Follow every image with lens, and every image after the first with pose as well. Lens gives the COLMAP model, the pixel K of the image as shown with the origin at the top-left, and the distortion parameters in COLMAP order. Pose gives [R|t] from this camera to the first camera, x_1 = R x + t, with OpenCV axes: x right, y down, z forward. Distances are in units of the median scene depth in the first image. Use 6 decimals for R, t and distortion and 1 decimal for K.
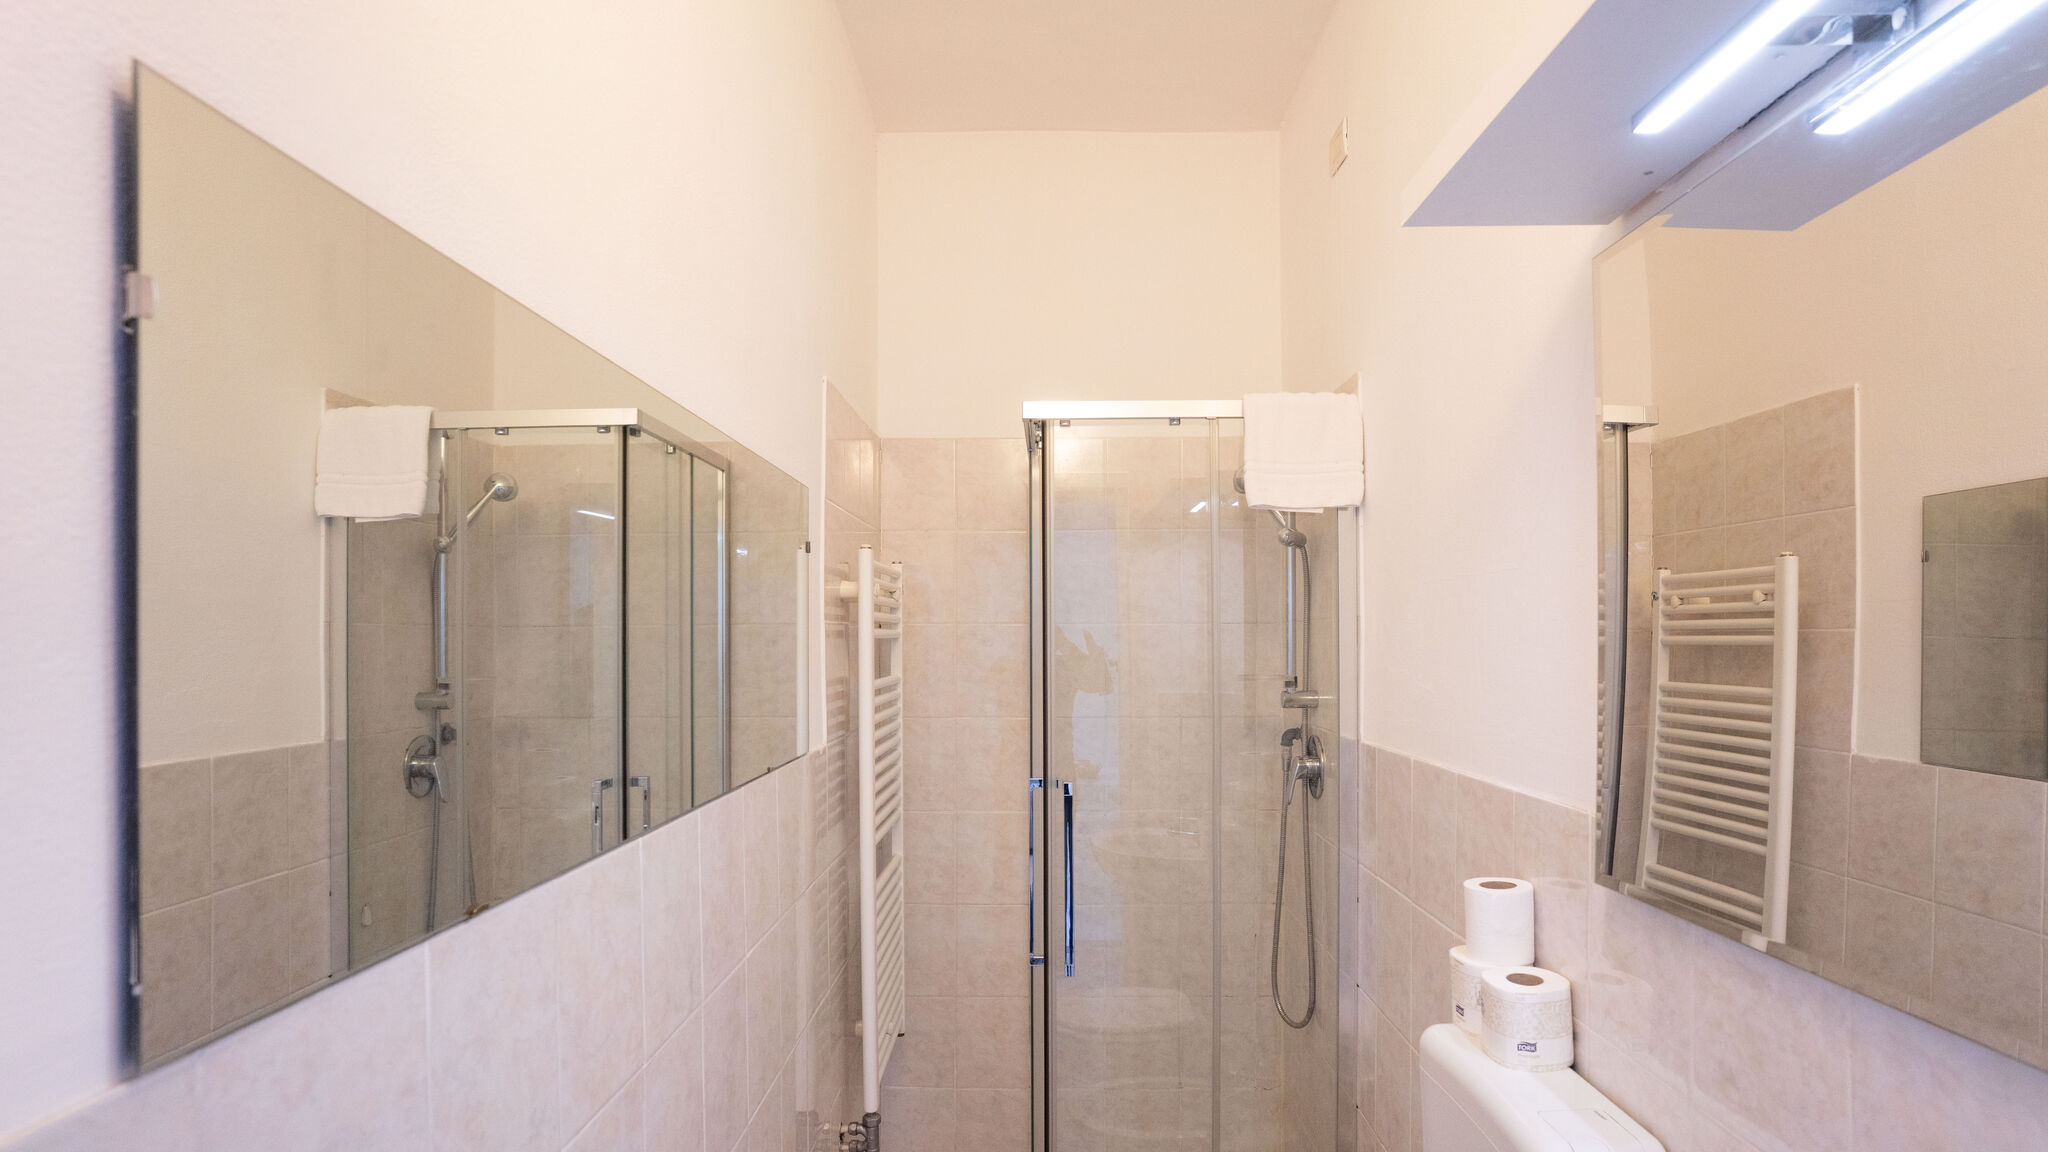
lens RADIAL K [[1088.7, 0, 1014.4], [0, 1088.7, 633.0], [0, 0, 1]] dist [-0.063093, 0.025400]
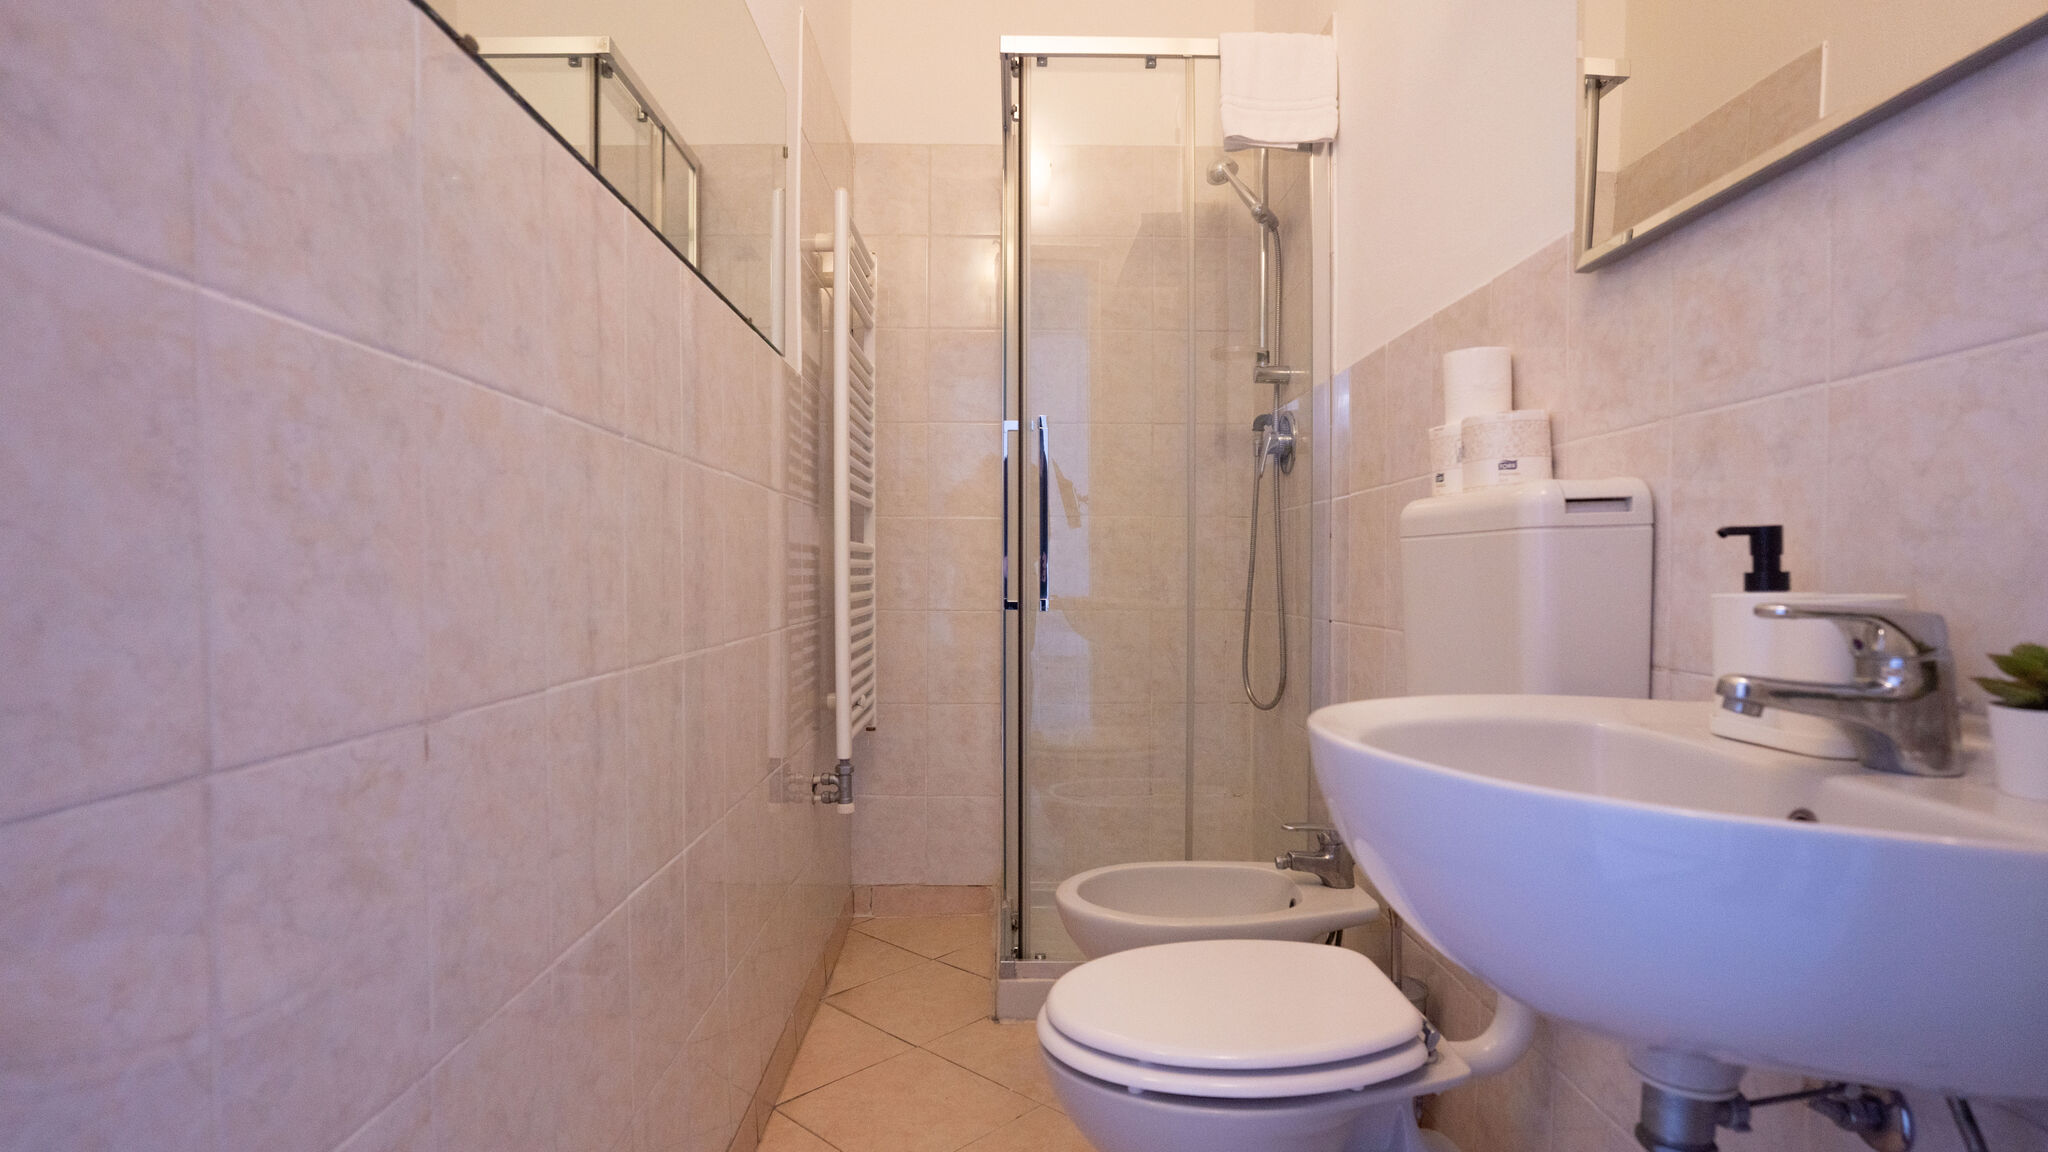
lens RADIAL K [[1088.7, 0, 997.4], [0, 1088.7, 608.3], [0, 0, 1]] dist [-0.063093, 0.025400]
pose [[0.999788, 0.003287, 0.020329, -0.011113], [-0.003911, 0.999519, 0.030762, 0.248943], [-0.020218, -0.030835, 0.999320, -0.004555]]
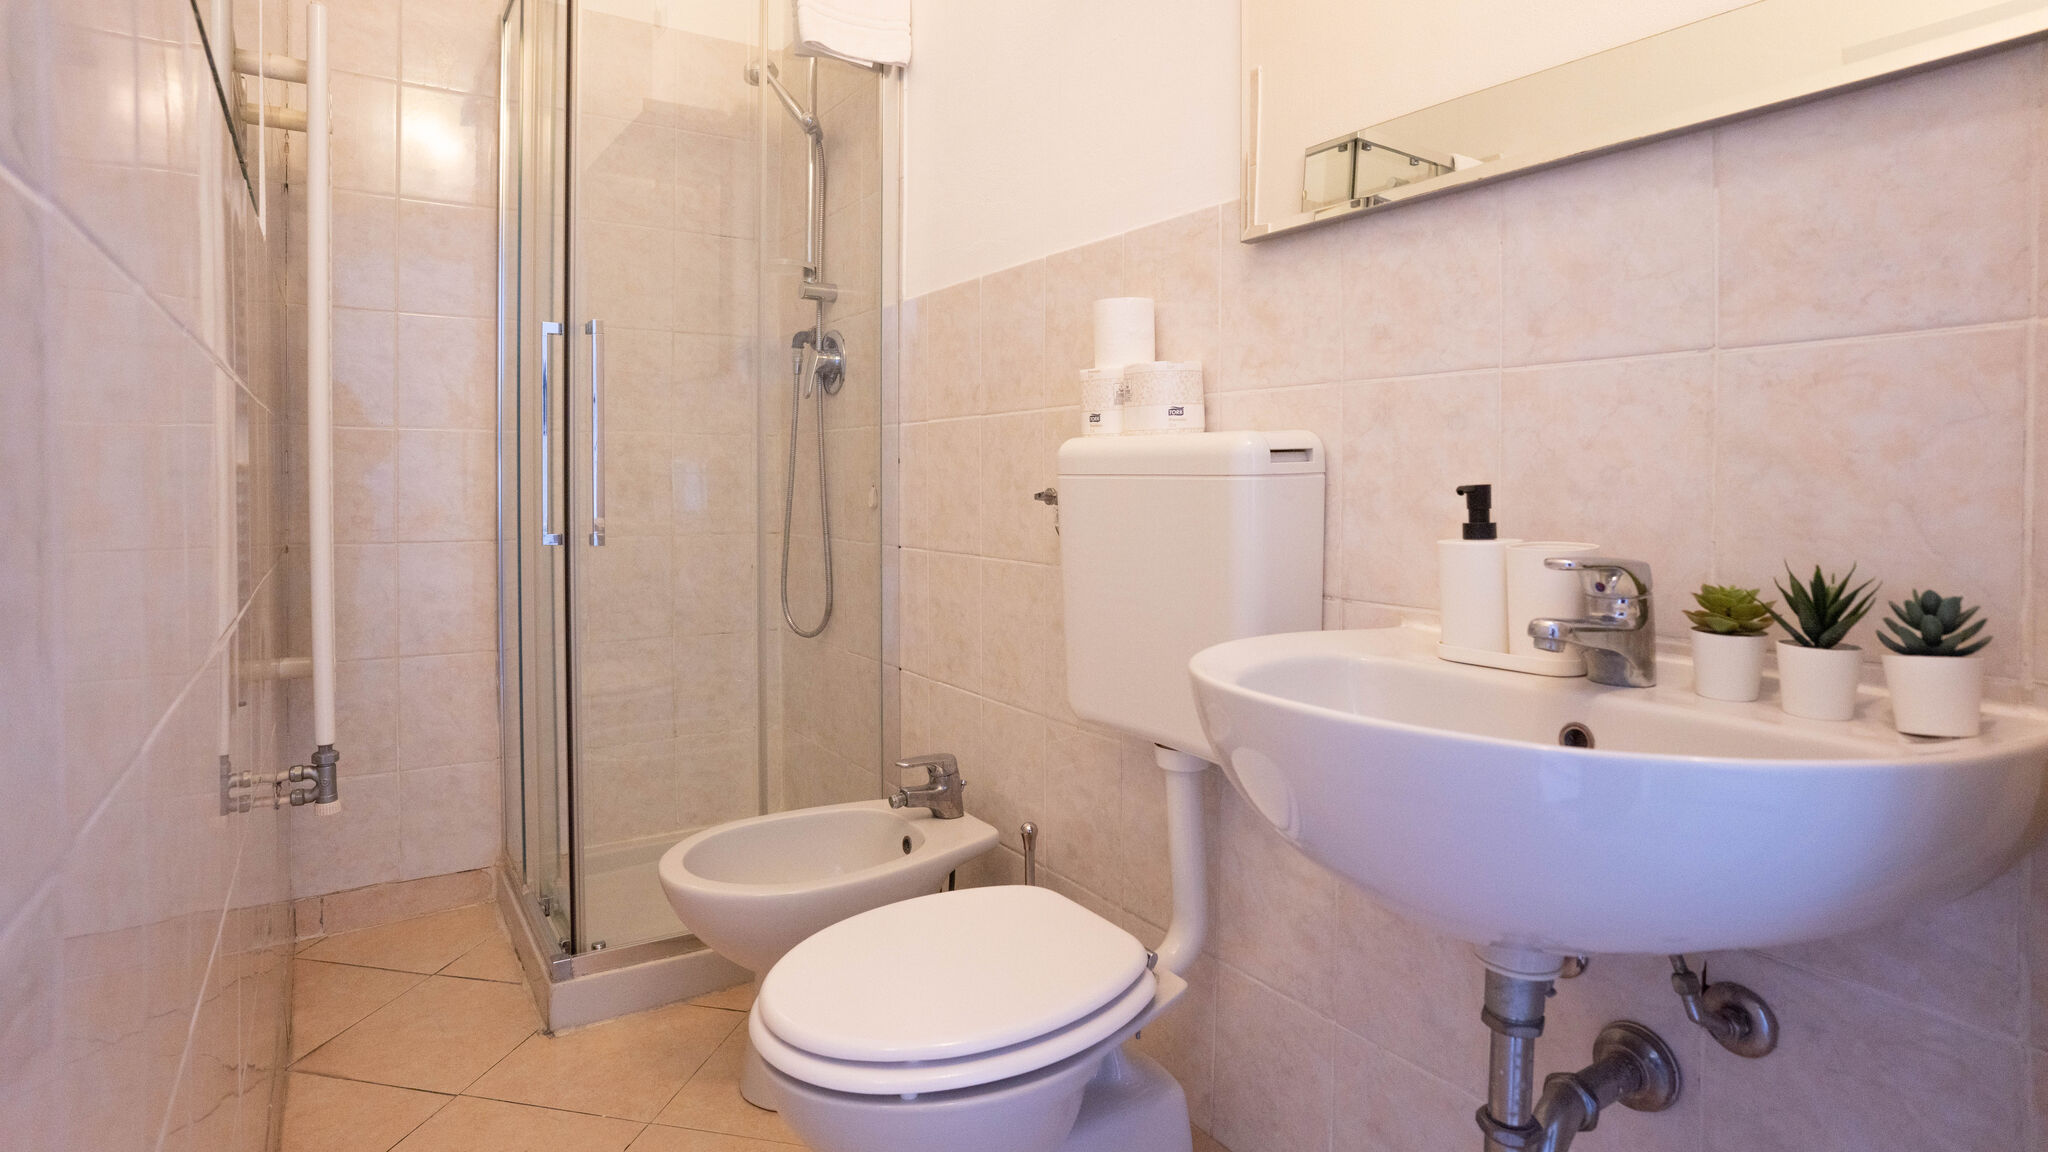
lens RADIAL K [[1088.7, 0, 1028.7], [0, 1088.7, 500.1], [0, 0, 1]] dist [-0.063093, 0.025400]
pose [[0.821426, -0.005033, 0.570293, -0.138545], [-0.005878, 0.999833, 0.017291, 0.231806], [-0.570285, -0.017556, 0.821259, 0.087438]]
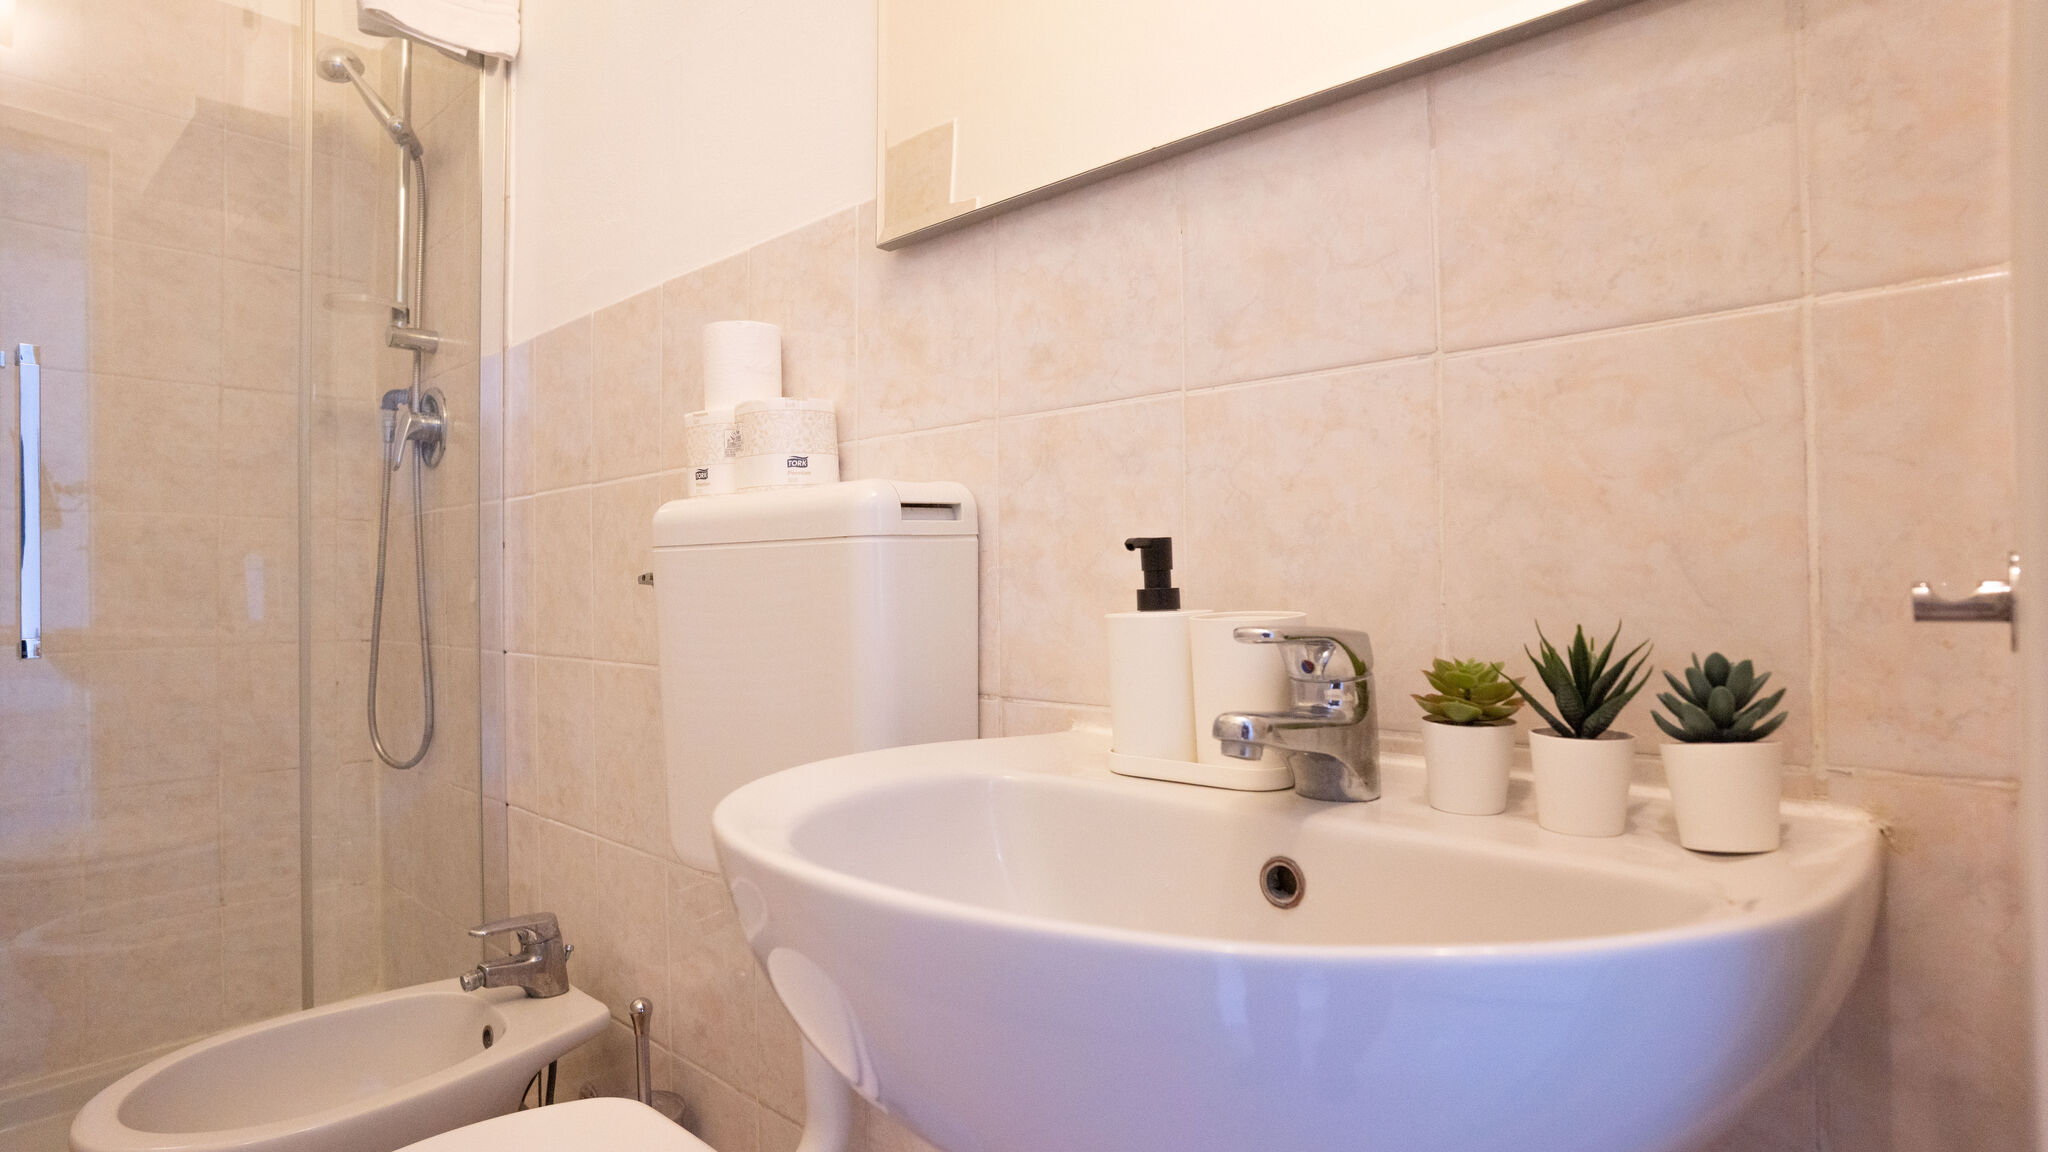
lens RADIAL K [[1088.7, 0, 1044.3], [0, 1088.7, 569.6], [0, 0, 1]] dist [-0.063093, 0.025400]
pose [[0.655356, 0.007494, 0.755283, -0.019773], [0.007506, 0.999837, -0.016433, 0.246165], [-0.755283, 0.016439, 0.655193, 0.146687]]
